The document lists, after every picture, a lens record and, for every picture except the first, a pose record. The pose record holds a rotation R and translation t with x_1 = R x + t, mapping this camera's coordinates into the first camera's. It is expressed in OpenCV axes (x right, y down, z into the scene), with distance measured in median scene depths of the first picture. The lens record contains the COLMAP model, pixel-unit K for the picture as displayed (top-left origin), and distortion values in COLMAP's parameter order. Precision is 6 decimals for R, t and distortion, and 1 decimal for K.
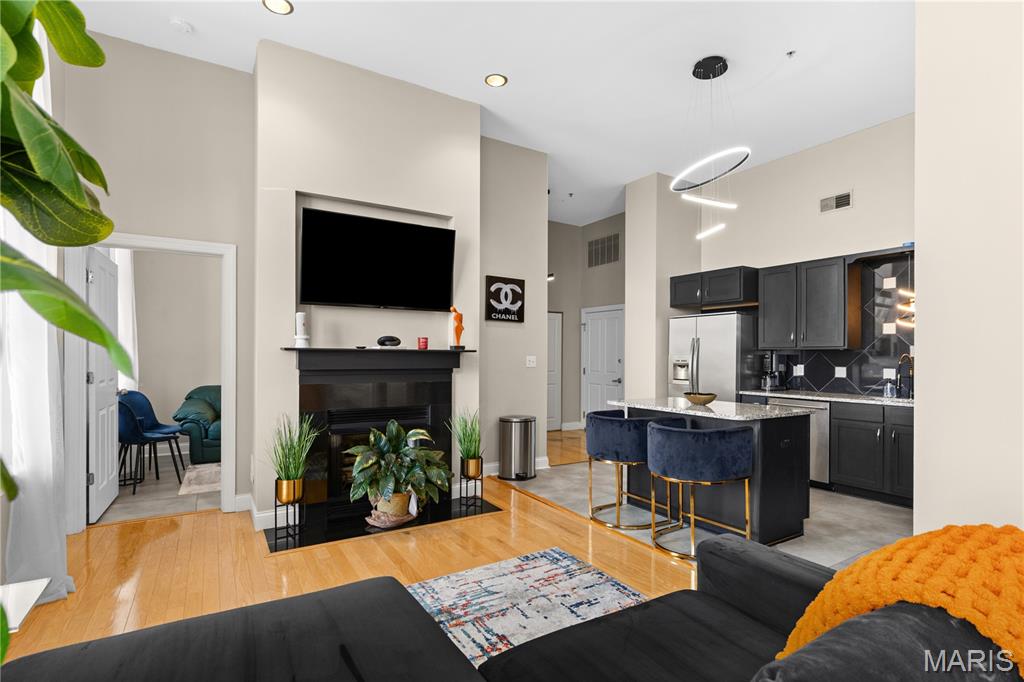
lens RADIAL K [[506.8, 0, 512.7], [0, 506.8, 354.3], [0, 0, 1]] dist [0.000022, 0.000010]
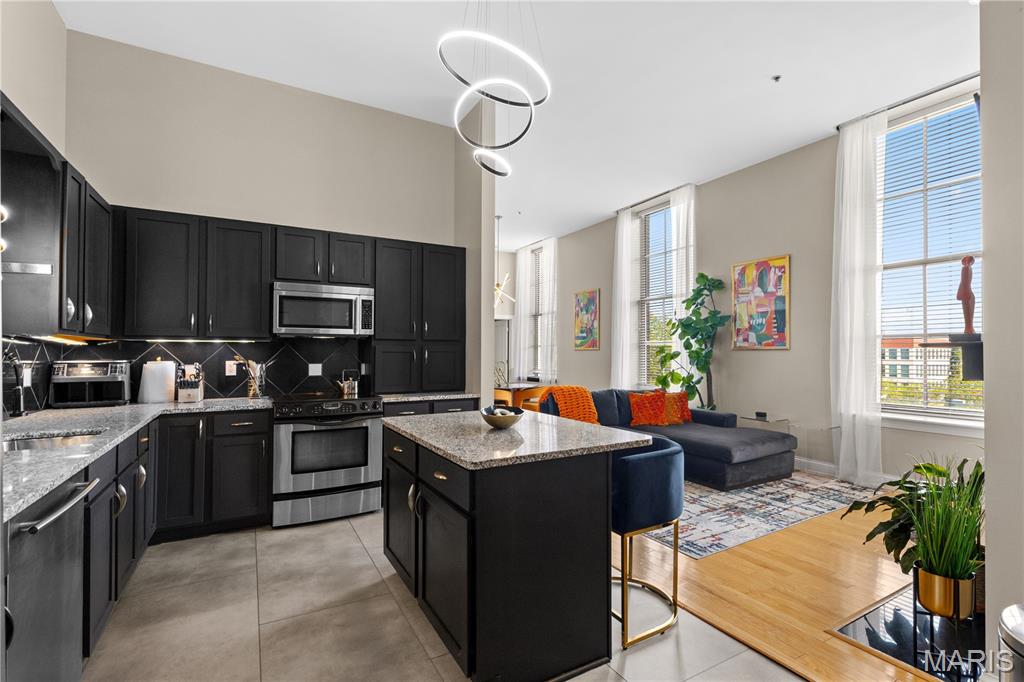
lens RADIAL K [[471.6, 0, 516.8], [0, 471.6, 351.5], [0, 0, 1]] dist [0.000985, -0.000136]
pose [[-0.999435, -0.009775, 0.032143, 0.288089], [-0.009872, 0.999947, -0.002861, 0.004547], [-0.032114, -0.003177, -0.999479, 1.374602]]
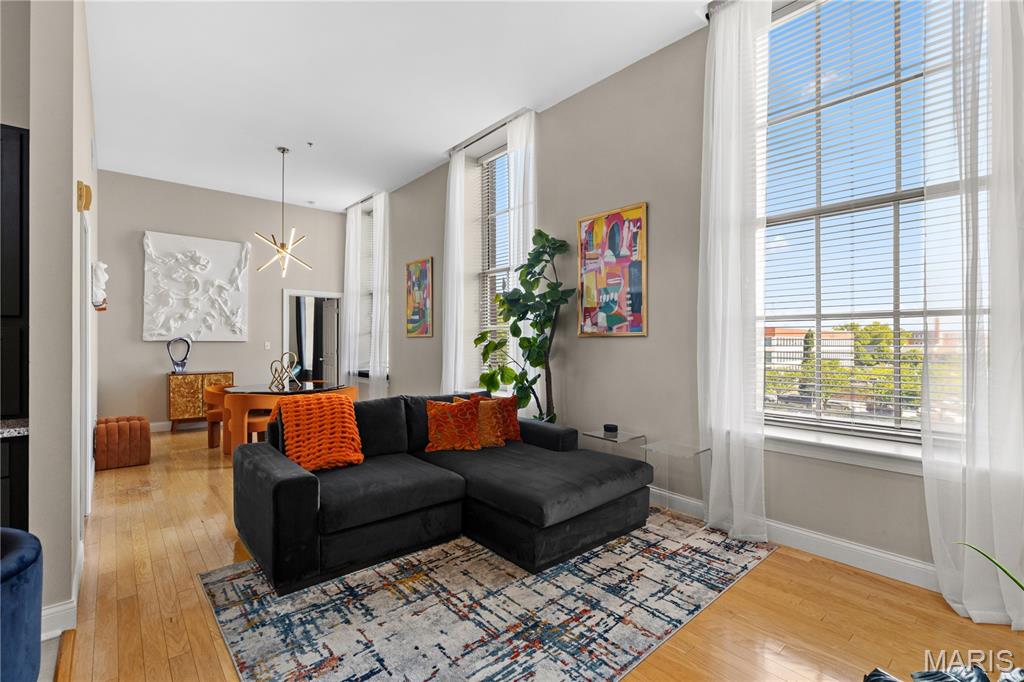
lens RADIAL K [[471.4, 0, 514.7], [0, 471.4, 339.3], [0, 0, 1]] dist [0.000610, -0.000133]
pose [[-0.986682, -0.009493, -0.162386, 0.019339], [-0.009107, 0.999954, -0.003116, -0.000346], [0.162409, -0.001595, -0.986722, 0.971675]]
